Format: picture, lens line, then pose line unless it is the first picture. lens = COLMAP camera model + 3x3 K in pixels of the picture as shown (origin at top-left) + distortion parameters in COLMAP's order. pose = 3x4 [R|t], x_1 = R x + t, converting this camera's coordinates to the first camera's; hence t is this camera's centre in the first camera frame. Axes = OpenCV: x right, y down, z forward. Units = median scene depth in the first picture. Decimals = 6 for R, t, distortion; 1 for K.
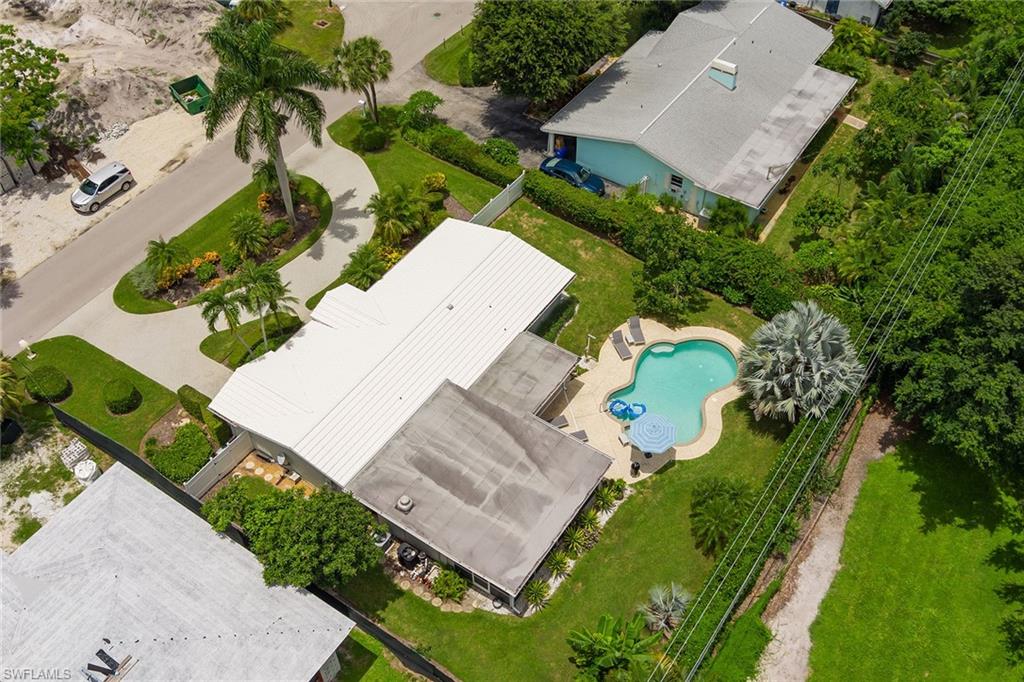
lens RADIAL K [[1044.6, 0, 512.0], [0, 1044.6, 341.0], [0, 0, 1]] dist [-0.009043, -0.006779]
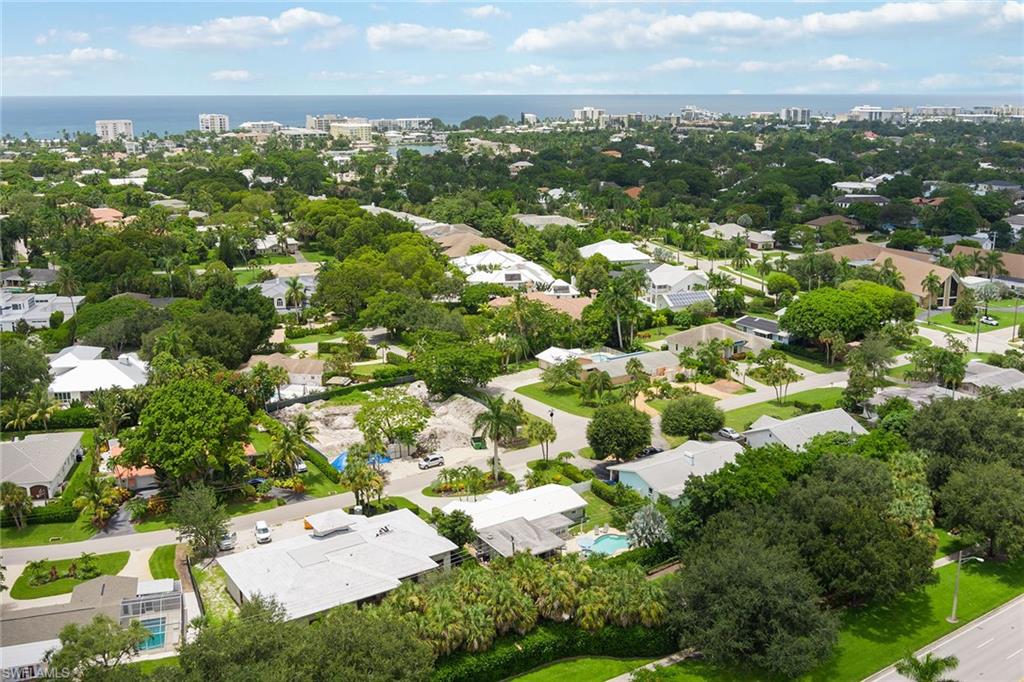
lens RADIAL K [[1044.6, 0, 512.0], [0, 1044.6, 341.0], [0, 0, 1]] dist [-0.009043, -0.006779]
pose [[0.927867, 0.104351, -0.358013, 0.753634], [-0.270046, 0.850106, -0.452101, 0.794697], [0.257172, 0.516169, 0.816965, -1.321699]]
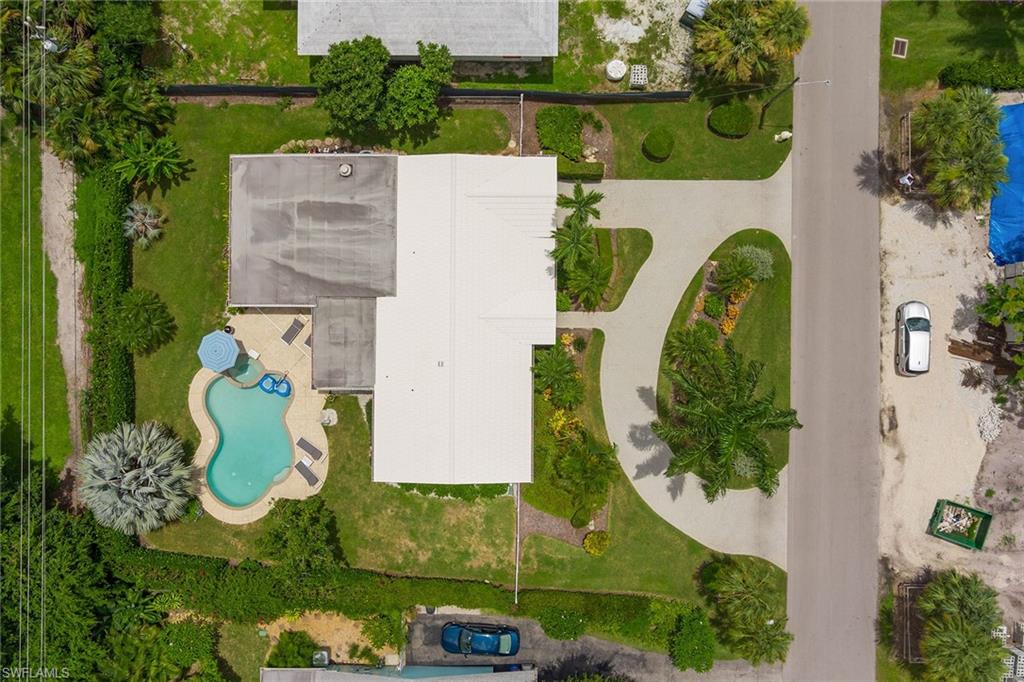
lens RADIAL K [[1044.6, 0, 512.0], [0, 1044.6, 341.0], [0, 0, 1]] dist [-0.009043, -0.006779]
pose [[-0.829177, 0.558628, 0.020008, -0.149608], [-0.379642, -0.589057, 0.713361, -0.773923], [0.410289, 0.583907, 0.700511, 0.281792]]
